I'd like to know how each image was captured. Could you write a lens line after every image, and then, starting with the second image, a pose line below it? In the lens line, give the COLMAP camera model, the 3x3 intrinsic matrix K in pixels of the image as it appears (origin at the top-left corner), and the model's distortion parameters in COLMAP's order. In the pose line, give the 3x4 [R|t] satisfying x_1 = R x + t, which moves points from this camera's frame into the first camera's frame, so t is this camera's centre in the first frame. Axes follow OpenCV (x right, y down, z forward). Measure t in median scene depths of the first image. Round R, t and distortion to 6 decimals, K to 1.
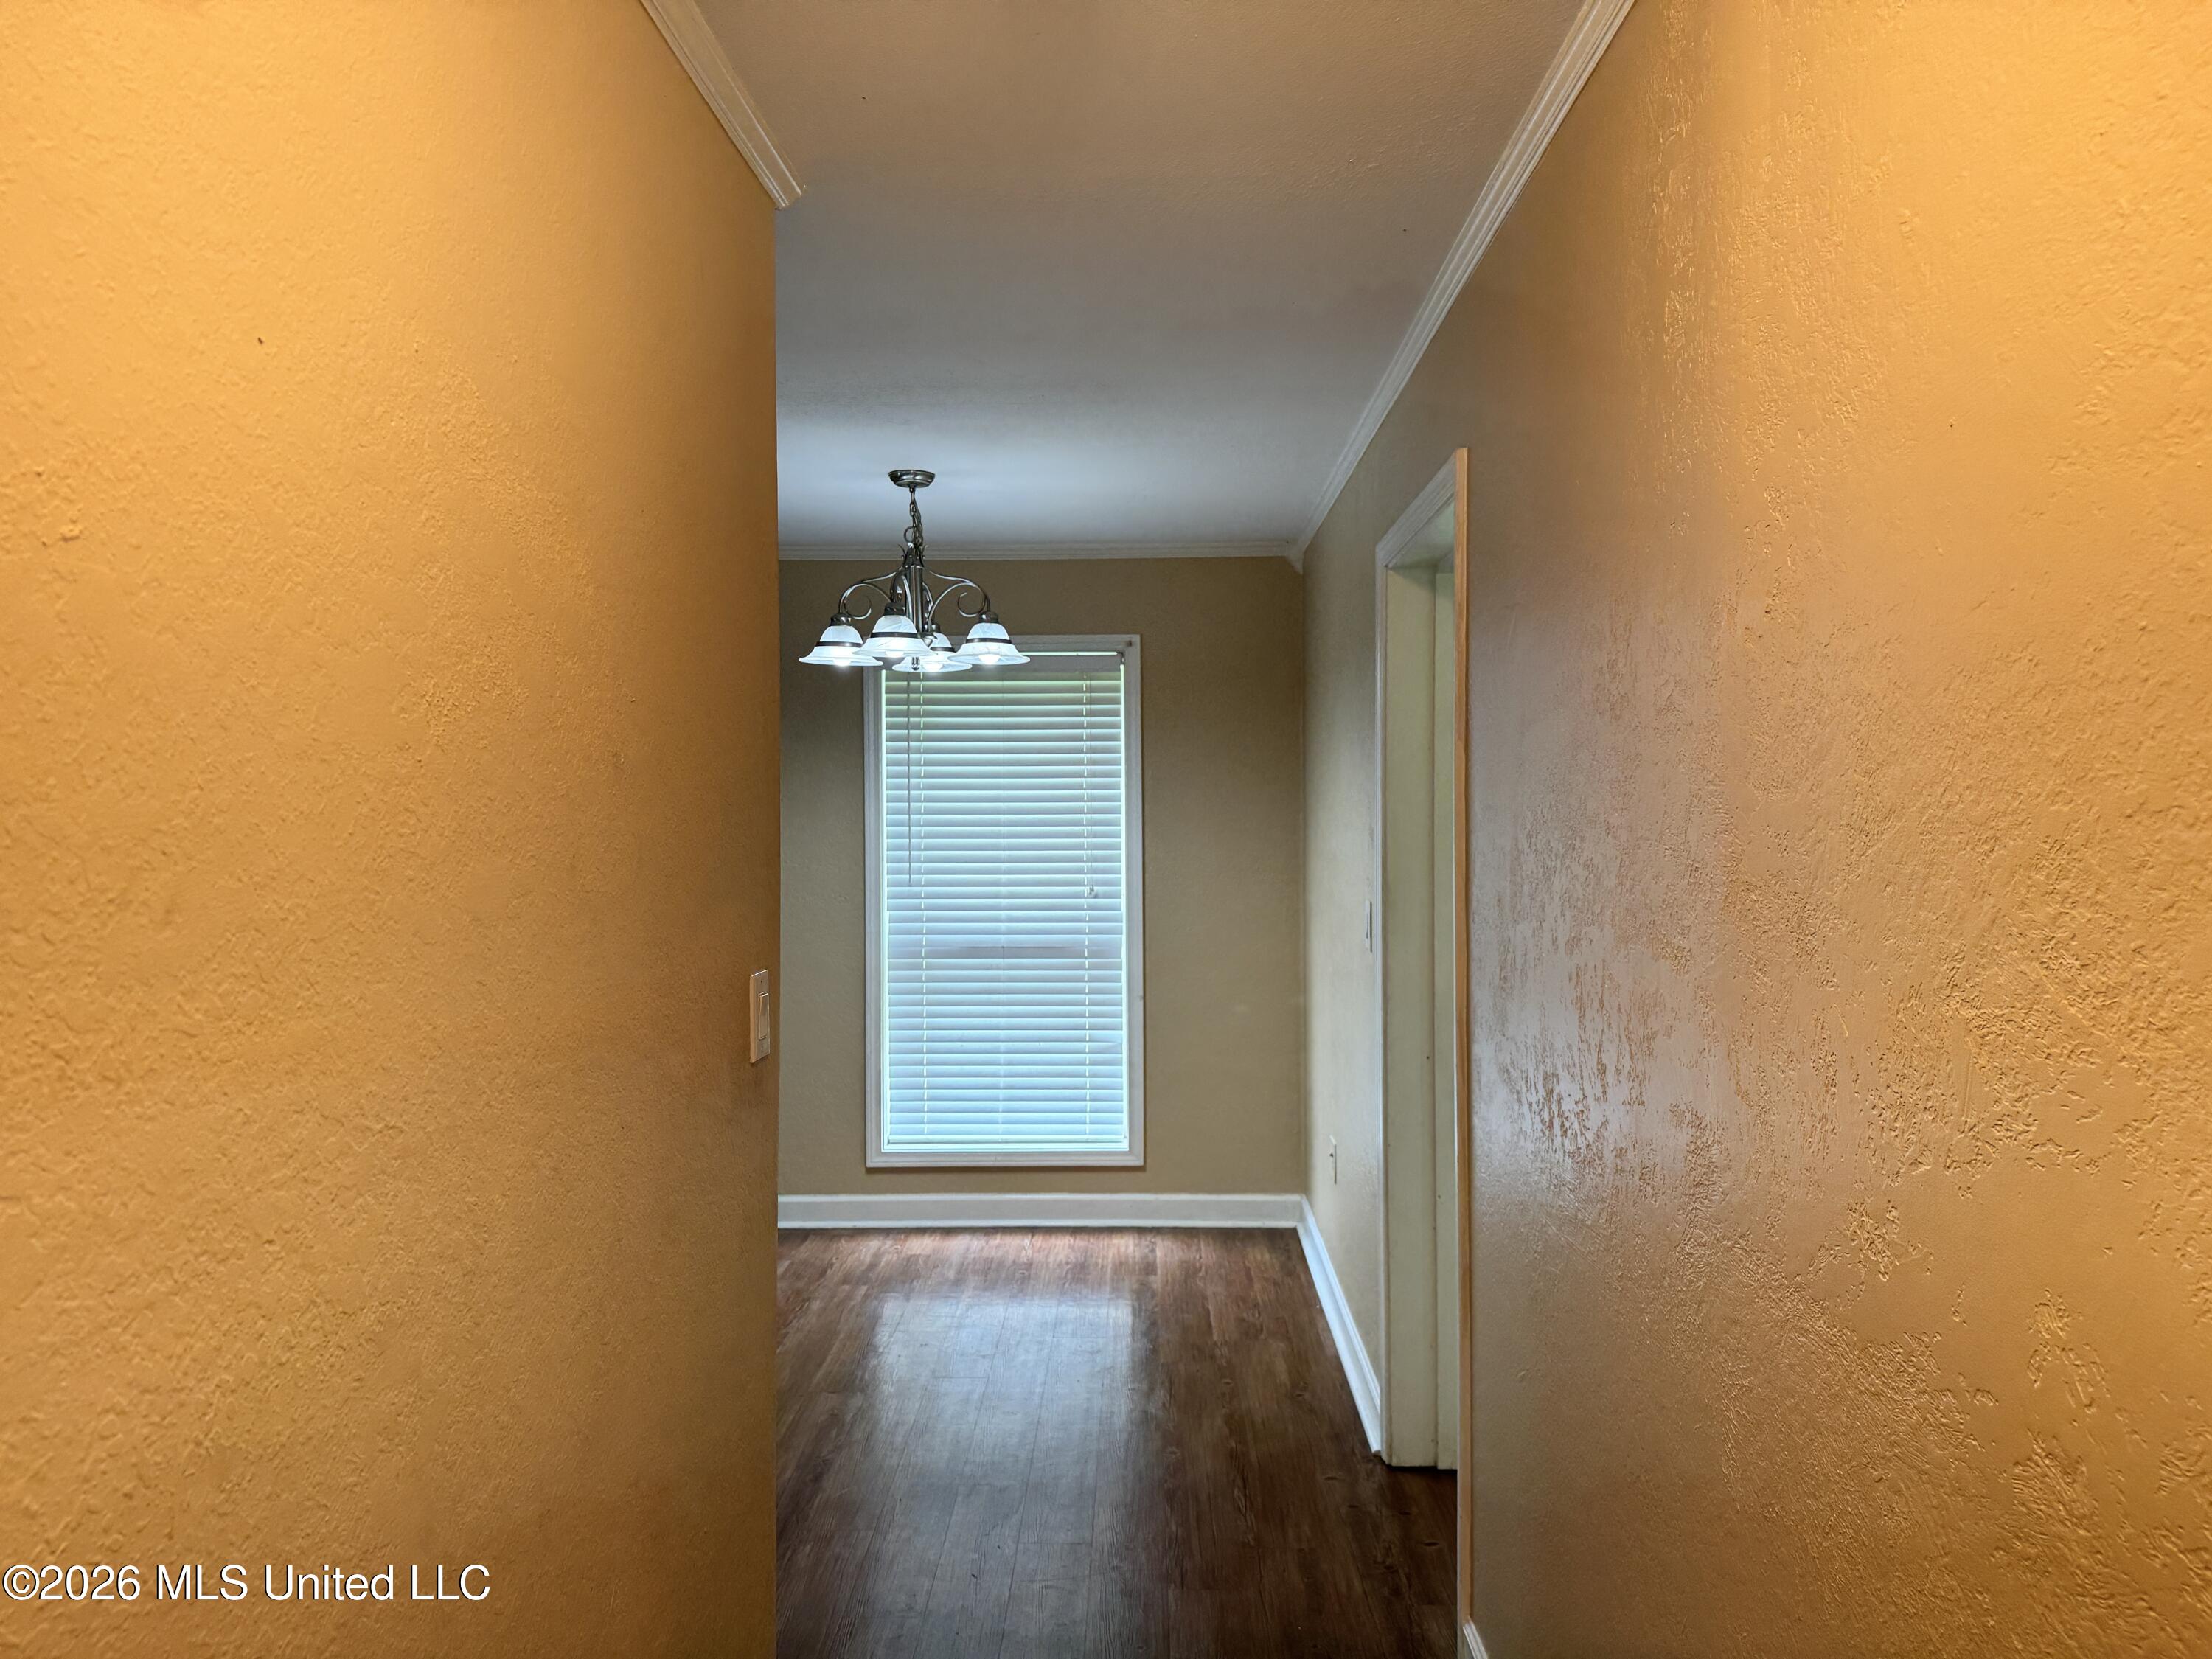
lens RADIAL K [[1554.9, 0, 1106.3], [0, 1554.9, 823.7], [0, 0, 1]] dist [0.042815, -0.043223]
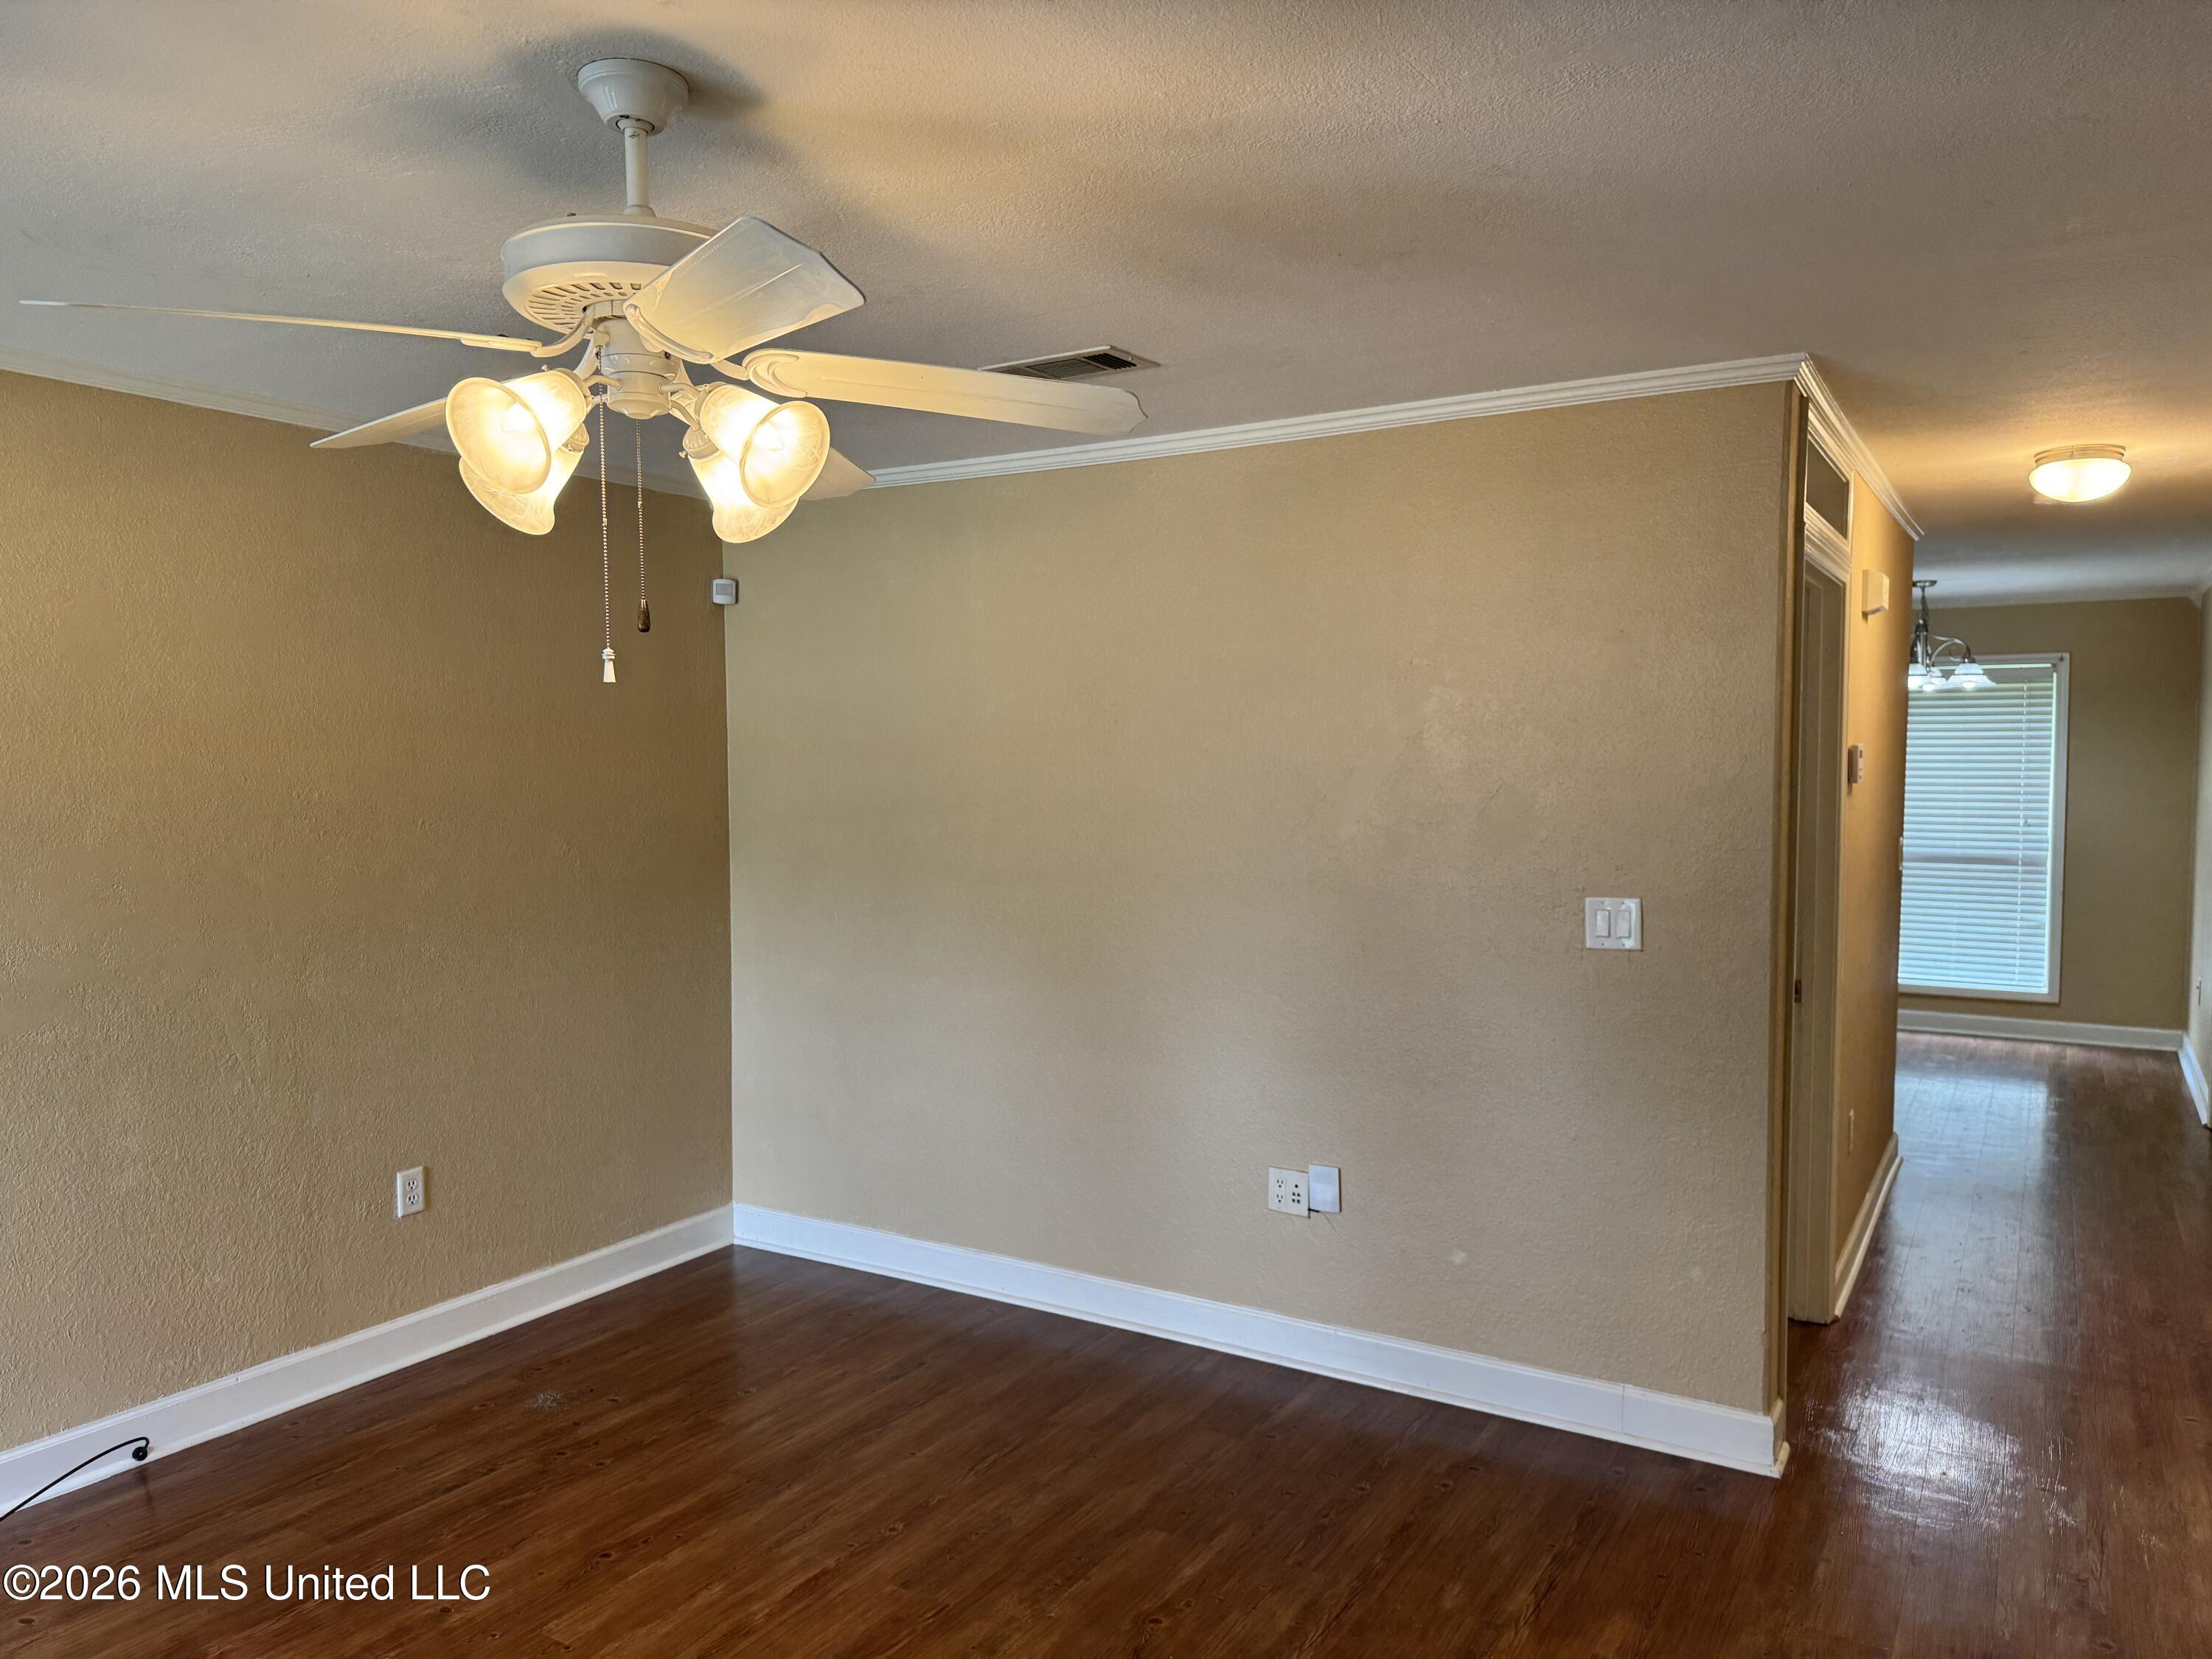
lens RADIAL K [[1554.9, 0, 1112.7], [0, 1554.9, 845.9], [0, 0, 1]] dist [0.042815, -0.043223]
pose [[0.866693, 0.032717, -0.497767, -0.018733], [-0.010954, 0.998854, 0.046581, 0.004763], [0.498721, -0.034919, 0.866059, -0.788860]]
